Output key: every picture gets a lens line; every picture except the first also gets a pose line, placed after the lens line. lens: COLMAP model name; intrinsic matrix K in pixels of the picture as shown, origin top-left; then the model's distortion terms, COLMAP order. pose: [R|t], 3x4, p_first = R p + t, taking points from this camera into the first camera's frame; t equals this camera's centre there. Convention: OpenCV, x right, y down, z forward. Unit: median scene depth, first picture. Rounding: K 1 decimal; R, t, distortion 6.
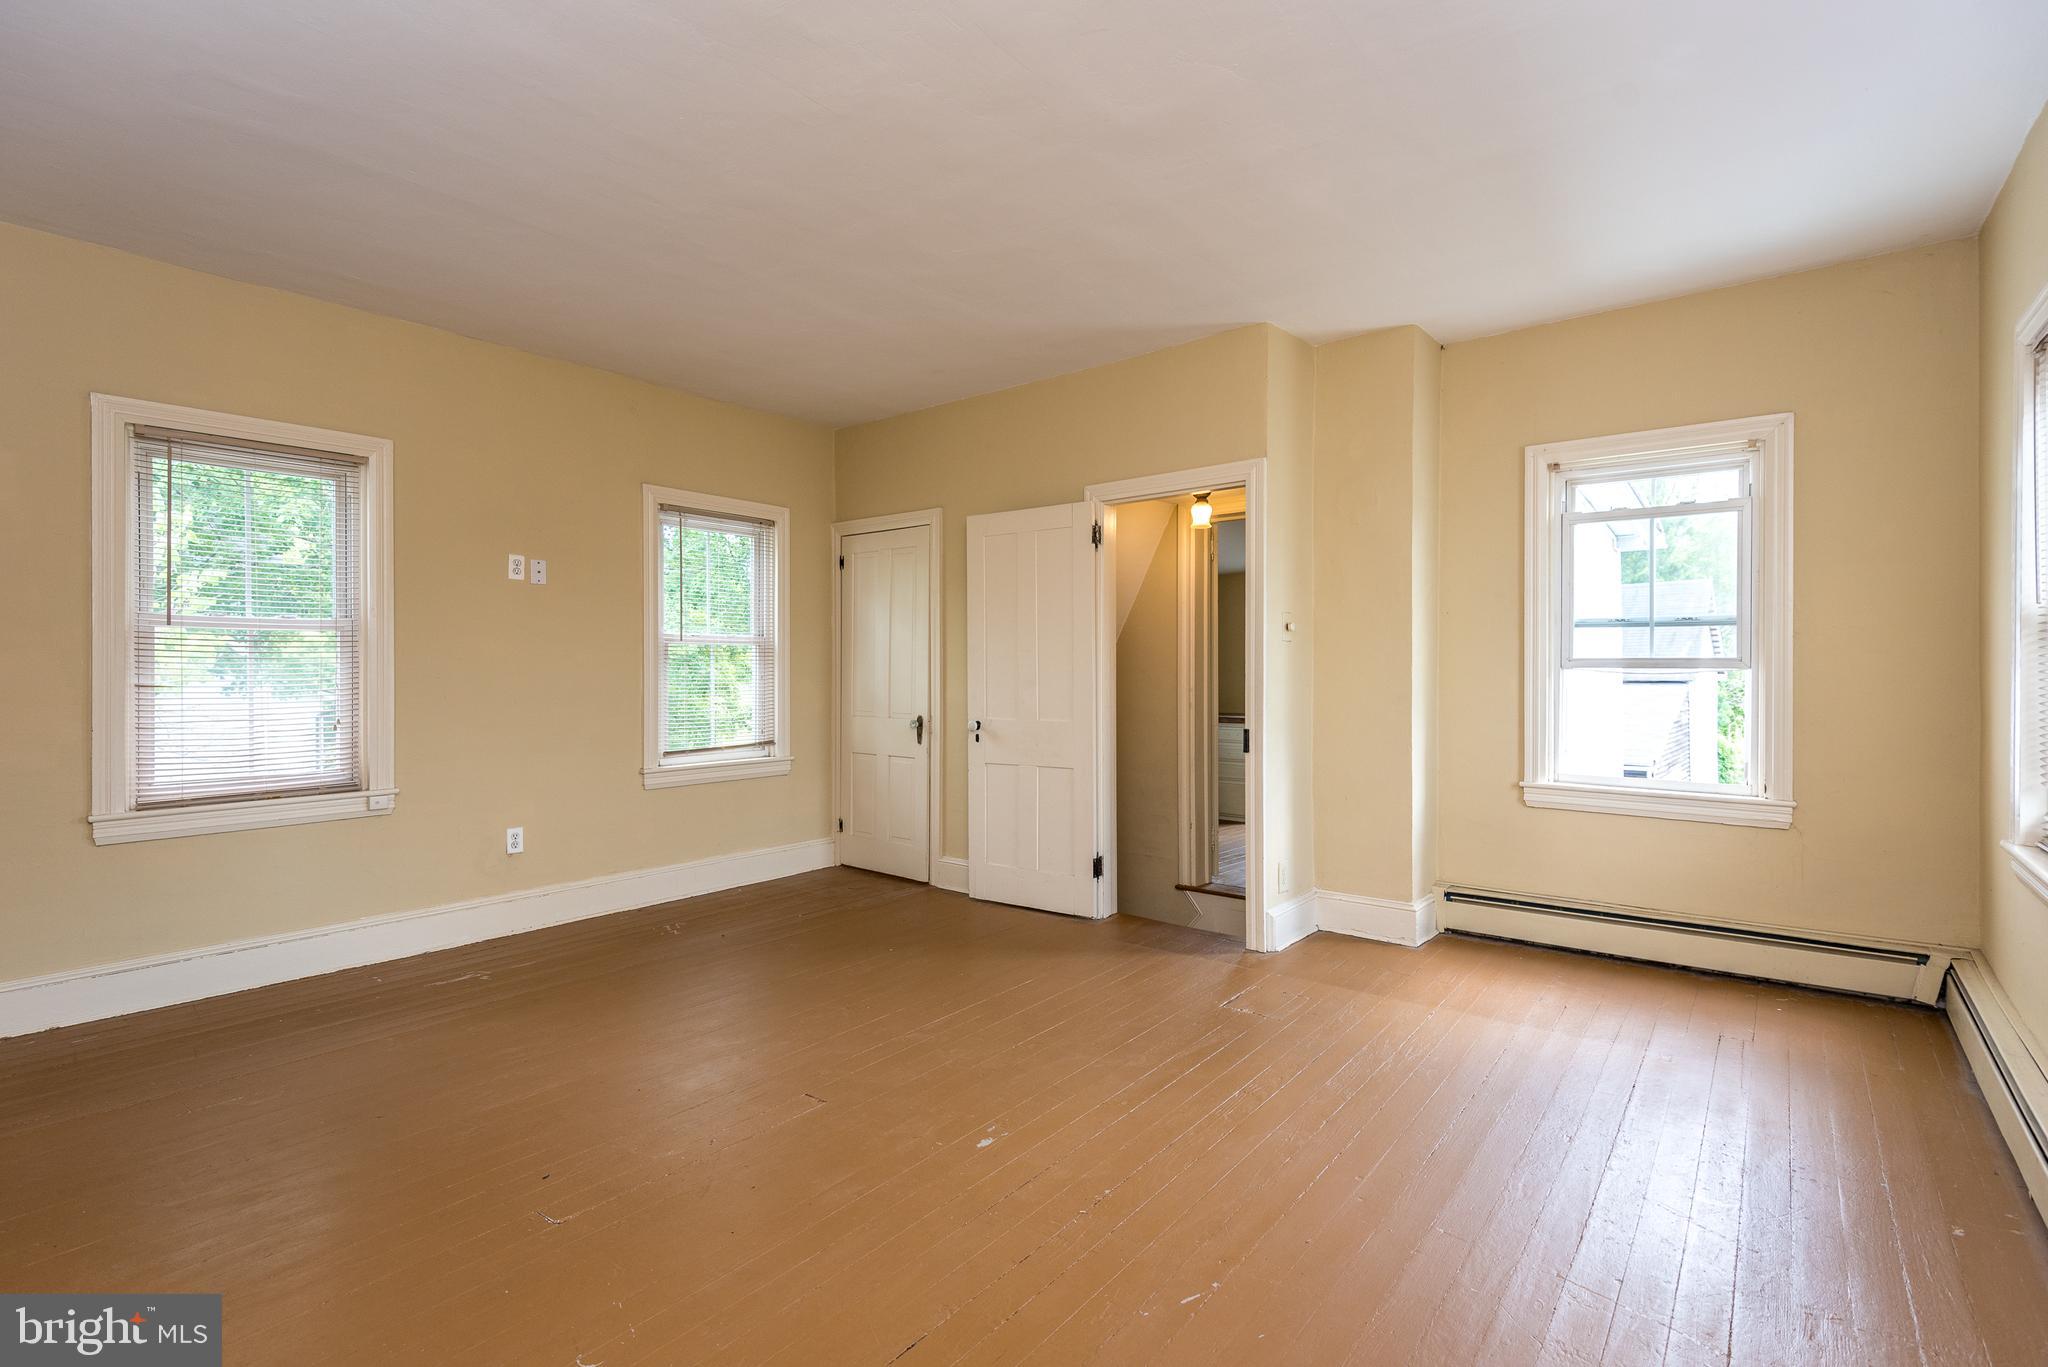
lens RADIAL K [[949.4, 0, 1026.7], [0, 949.4, 671.0], [0, 0, 1]] dist [0.013863, -0.005341]
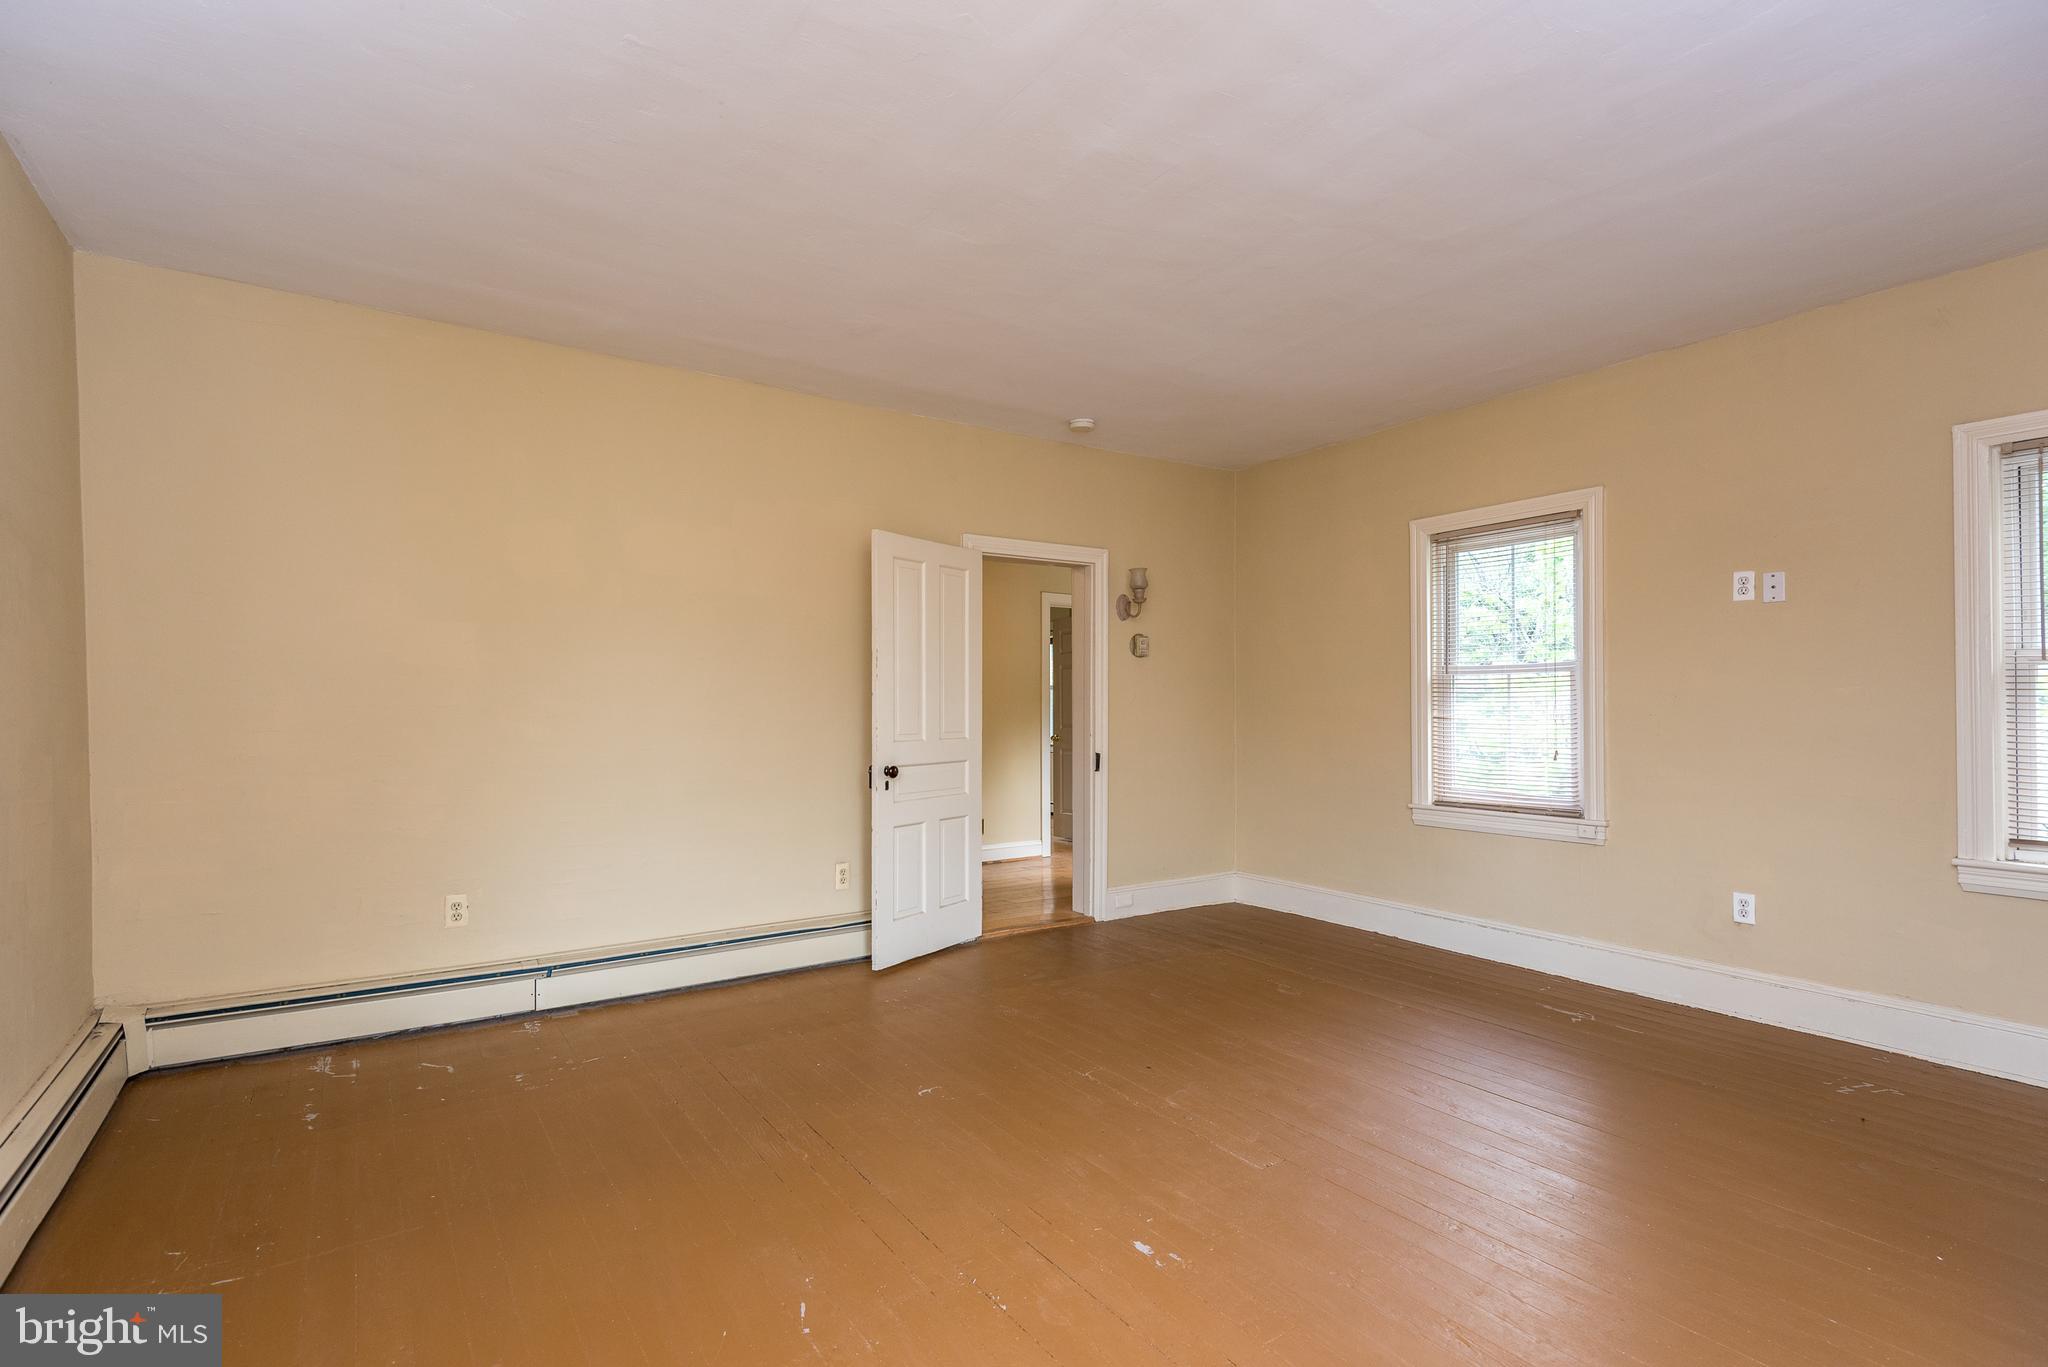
lens RADIAL K [[949.4, 0, 1030.7], [0, 949.4, 698.8], [0, 0, 1]] dist [0.013863, -0.005341]
pose [[-0.288033, -0.002703, -0.957617, 0.492483], [0.001843, 0.999993, -0.003377, -0.007295], [0.957619, -0.002738, -0.288026, 0.680791]]
